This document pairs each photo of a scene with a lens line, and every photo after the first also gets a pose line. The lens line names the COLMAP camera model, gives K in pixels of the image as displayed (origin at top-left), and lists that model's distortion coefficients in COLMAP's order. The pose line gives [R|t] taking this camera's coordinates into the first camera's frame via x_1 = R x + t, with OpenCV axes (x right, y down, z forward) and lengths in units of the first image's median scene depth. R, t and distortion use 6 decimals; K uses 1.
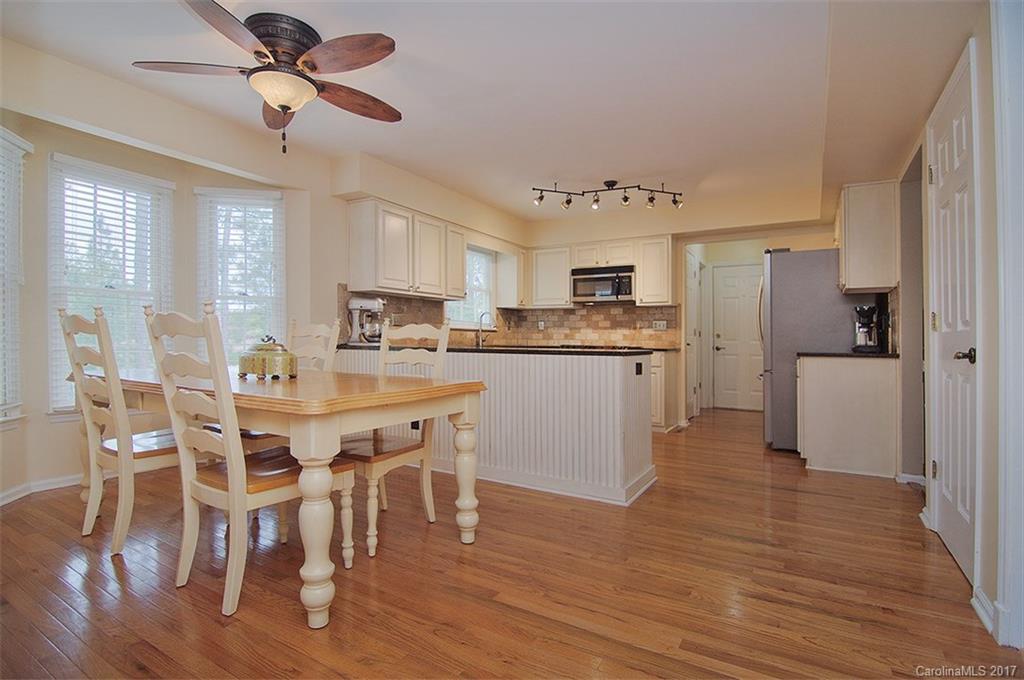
lens RADIAL K [[496.4, 0, 506.7], [0, 496.4, 341.3], [0, 0, 1]] dist [-0.019556, -0.000355]
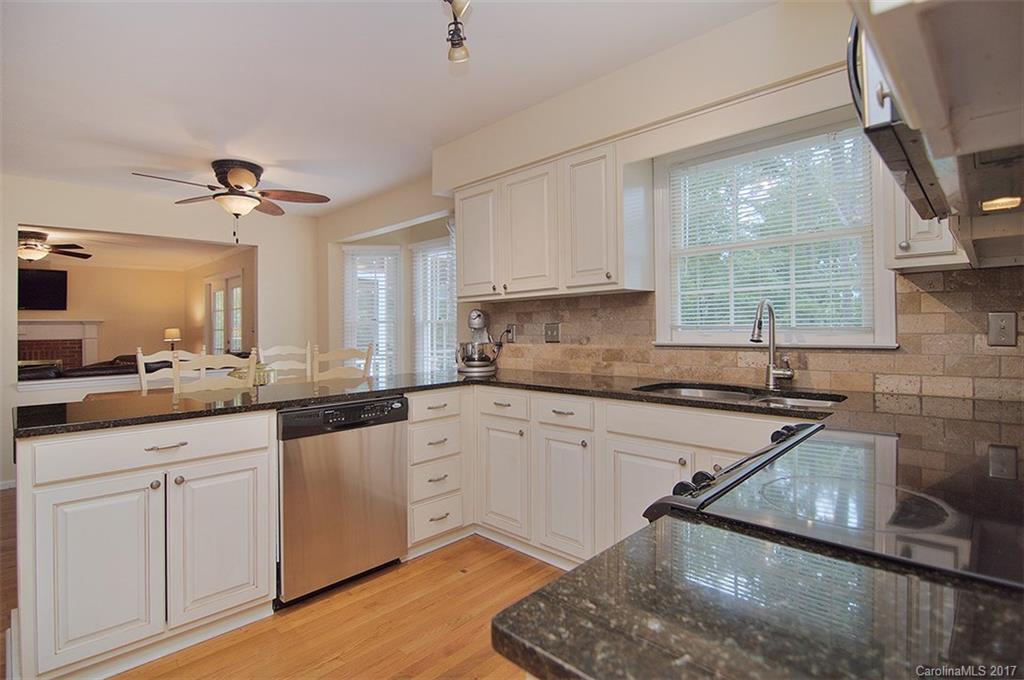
lens RADIAL K [[496.4, 0, 507.9], [0, 496.4, 333.3], [0, 0, 1]] dist [-0.019556, -0.000355]
pose [[-0.219230, 0.000886, -0.975673, 0.380450], [0.009326, 0.999956, -0.001188, -0.037009], [0.975629, -0.009359, -0.219229, 0.930495]]
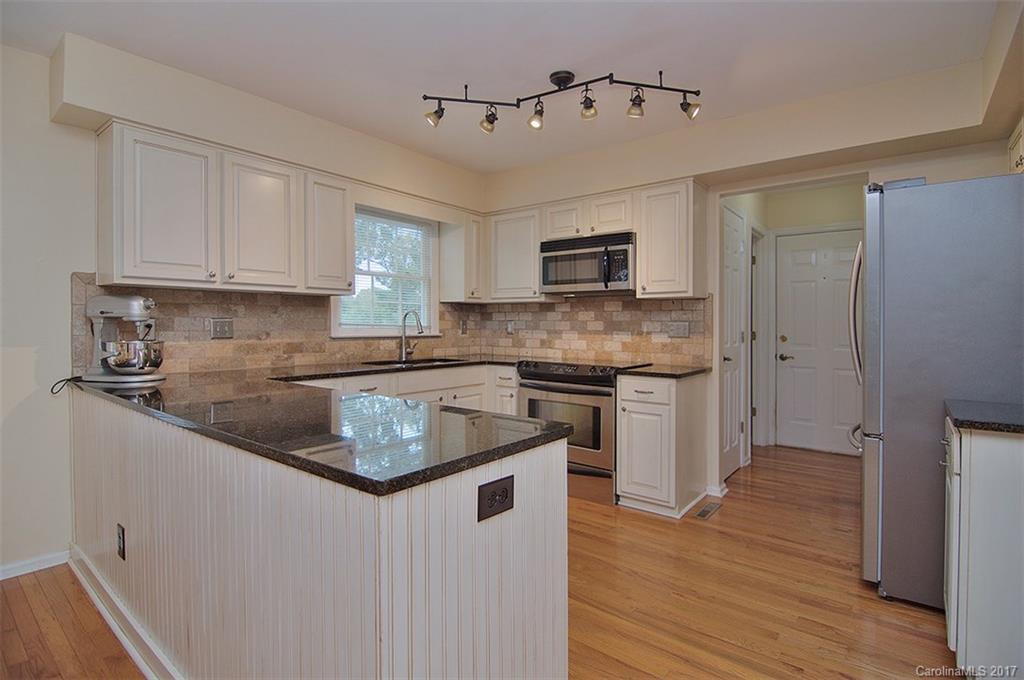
lens RADIAL K [[496.4, 0, 512.1], [0, 496.4, 336.6], [0, 0, 1]] dist [-0.019556, -0.000355]
pose [[0.992646, -0.003729, -0.121000, 0.181744], [0.006238, 0.999773, 0.020360, -0.037796], [0.120896, -0.020965, 0.992444, 0.370115]]
